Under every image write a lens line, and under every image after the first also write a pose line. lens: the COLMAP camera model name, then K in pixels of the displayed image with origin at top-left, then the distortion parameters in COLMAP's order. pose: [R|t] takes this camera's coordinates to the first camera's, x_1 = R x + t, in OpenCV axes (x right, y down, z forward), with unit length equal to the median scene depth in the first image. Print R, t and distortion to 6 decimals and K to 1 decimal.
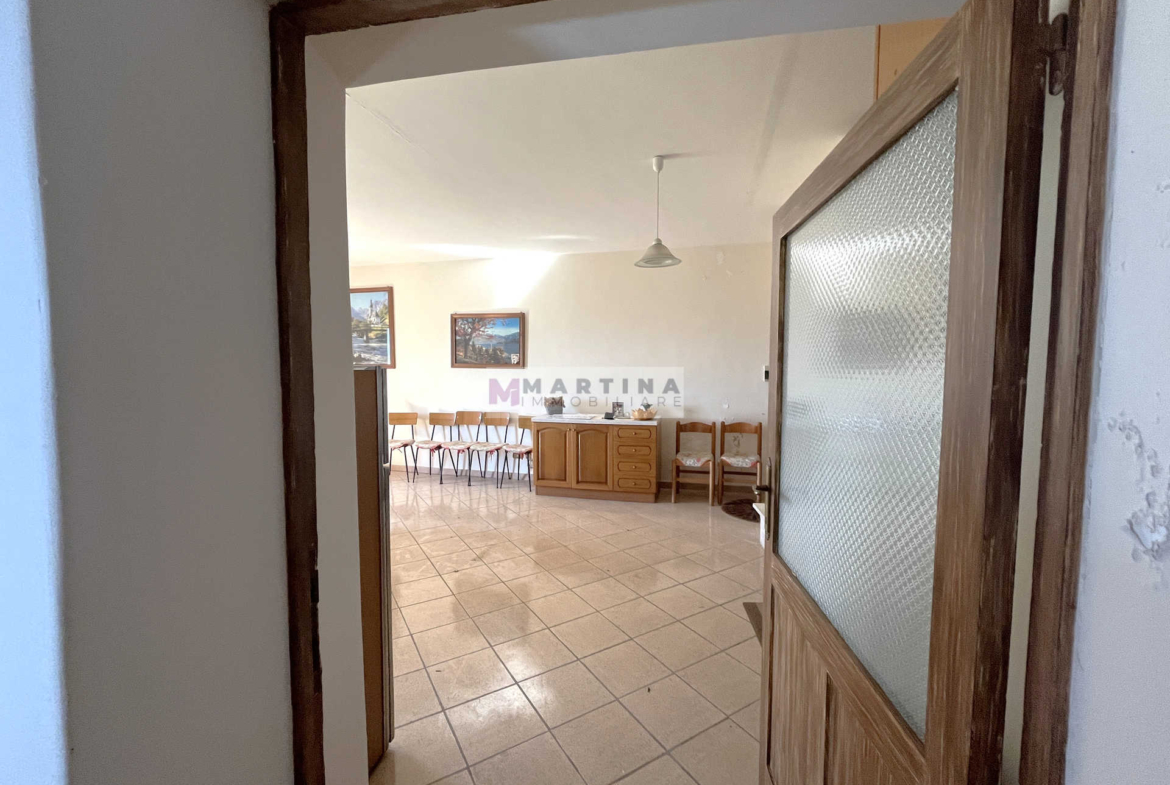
lens RADIAL K [[470.0, 0, 585.3], [0, 470.0, 393.3], [0, 0, 1]] dist [-0.000912, -0.000763]
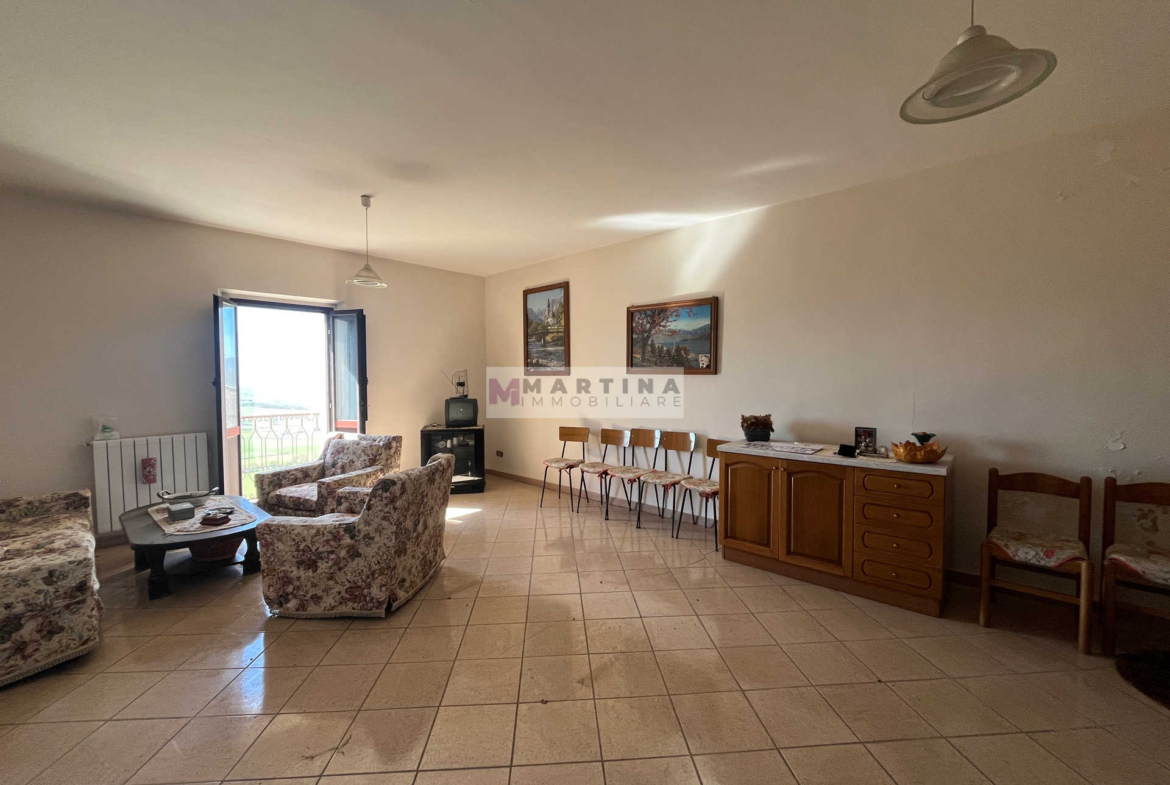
lens RADIAL K [[470.0, 0, 584.8], [0, 470.0, 397.8], [0, 0, 1]] dist [-0.000912, -0.000763]
pose [[0.883171, 0.015724, -0.468787, 0.031865], [-0.019995, 0.999792, -0.004135, -0.009913], [0.468624, 0.013025, 0.883302, 0.283612]]
